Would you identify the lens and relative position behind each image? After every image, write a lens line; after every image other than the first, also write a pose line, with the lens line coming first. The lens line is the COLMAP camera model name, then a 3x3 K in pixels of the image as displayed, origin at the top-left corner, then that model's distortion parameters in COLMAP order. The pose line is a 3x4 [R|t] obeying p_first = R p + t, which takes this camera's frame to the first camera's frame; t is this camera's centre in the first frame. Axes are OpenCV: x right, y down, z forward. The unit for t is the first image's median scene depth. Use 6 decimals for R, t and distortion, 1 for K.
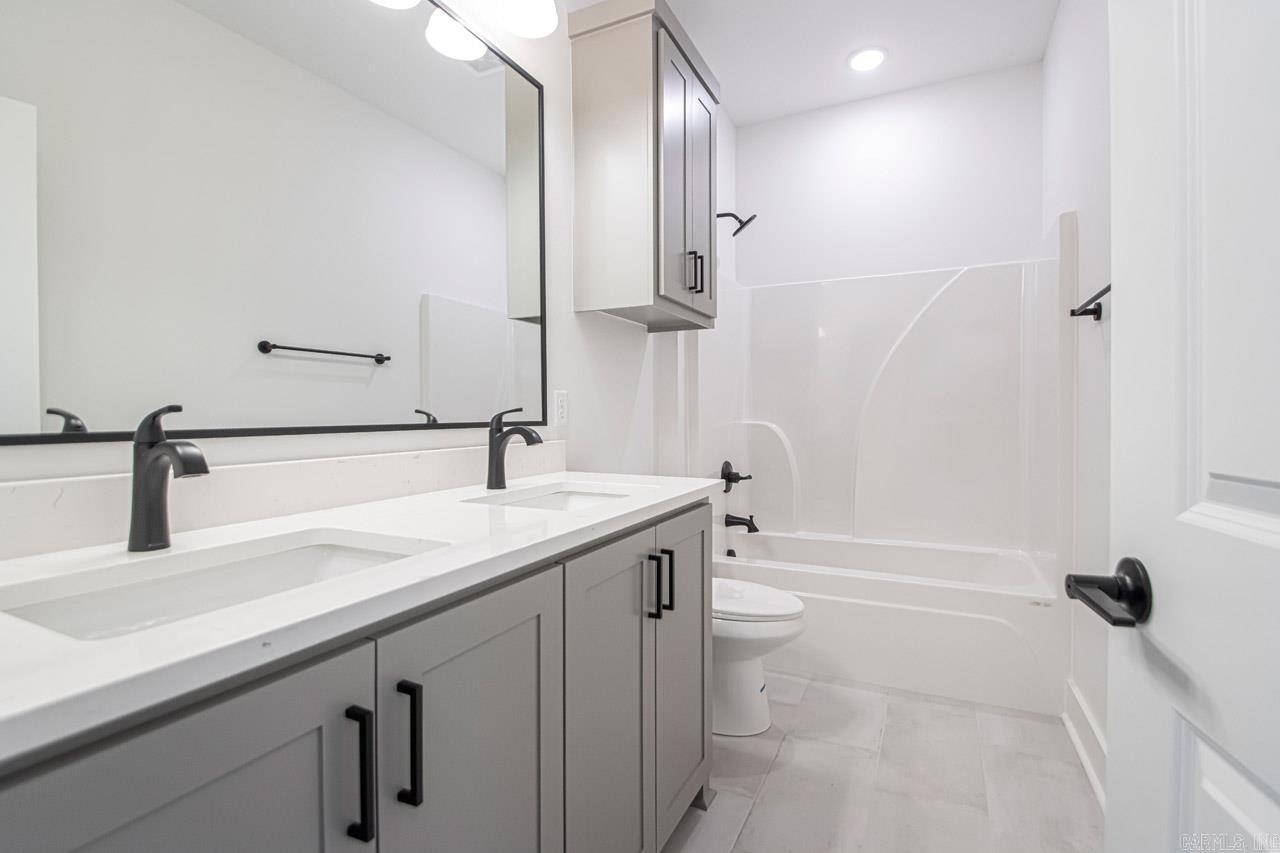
lens RADIAL K [[609.4, 0, 636.6], [0, 609.4, 409.4], [0, 0, 1]] dist [0.021248, -0.017704]
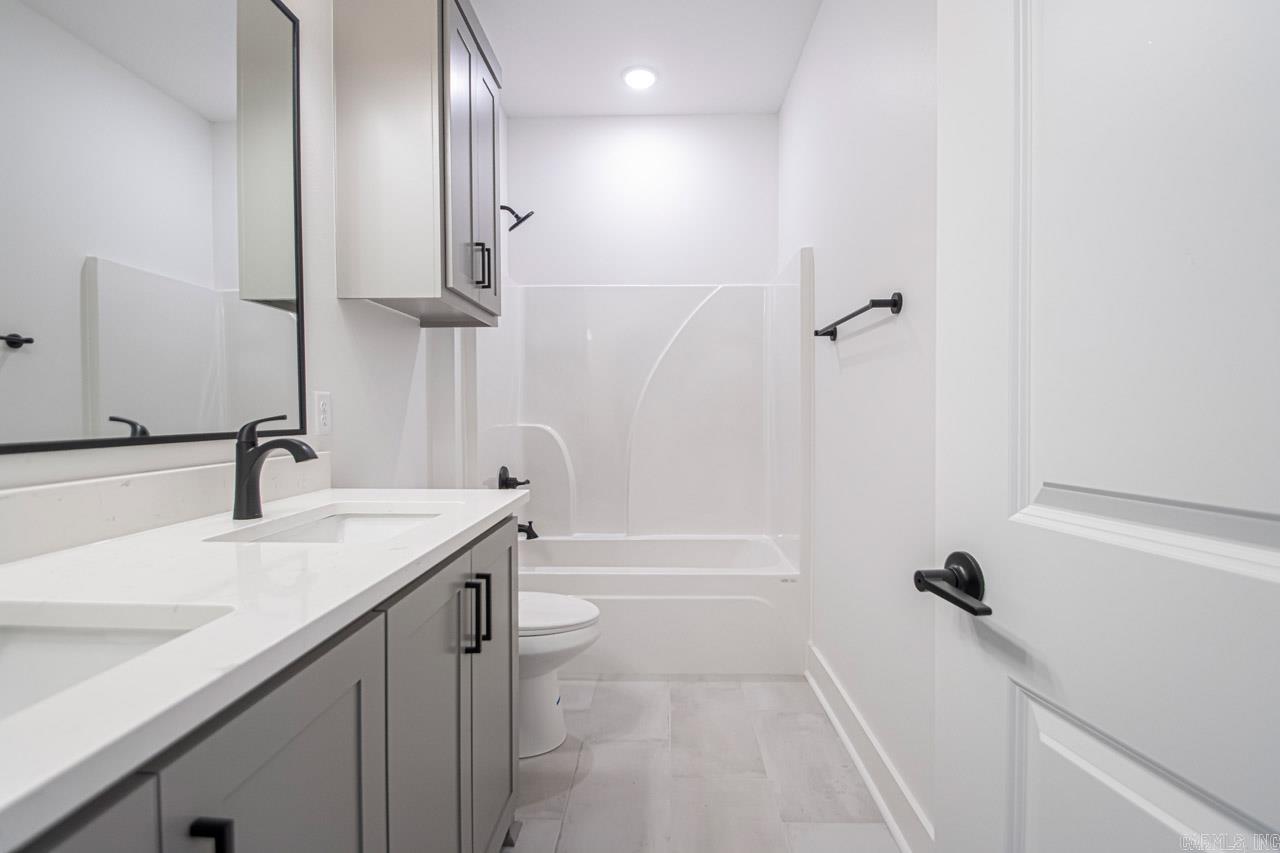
lens RADIAL K [[609.4, 0, 636.6], [0, 609.4, 409.4], [0, 0, 1]] dist [0.021248, -0.017704]
pose [[0.907716, 0.000905, 0.419585, -0.092148], [-0.003089, 0.999985, 0.004526, -0.012914], [-0.419574, -0.005405, 0.907705, 0.066518]]
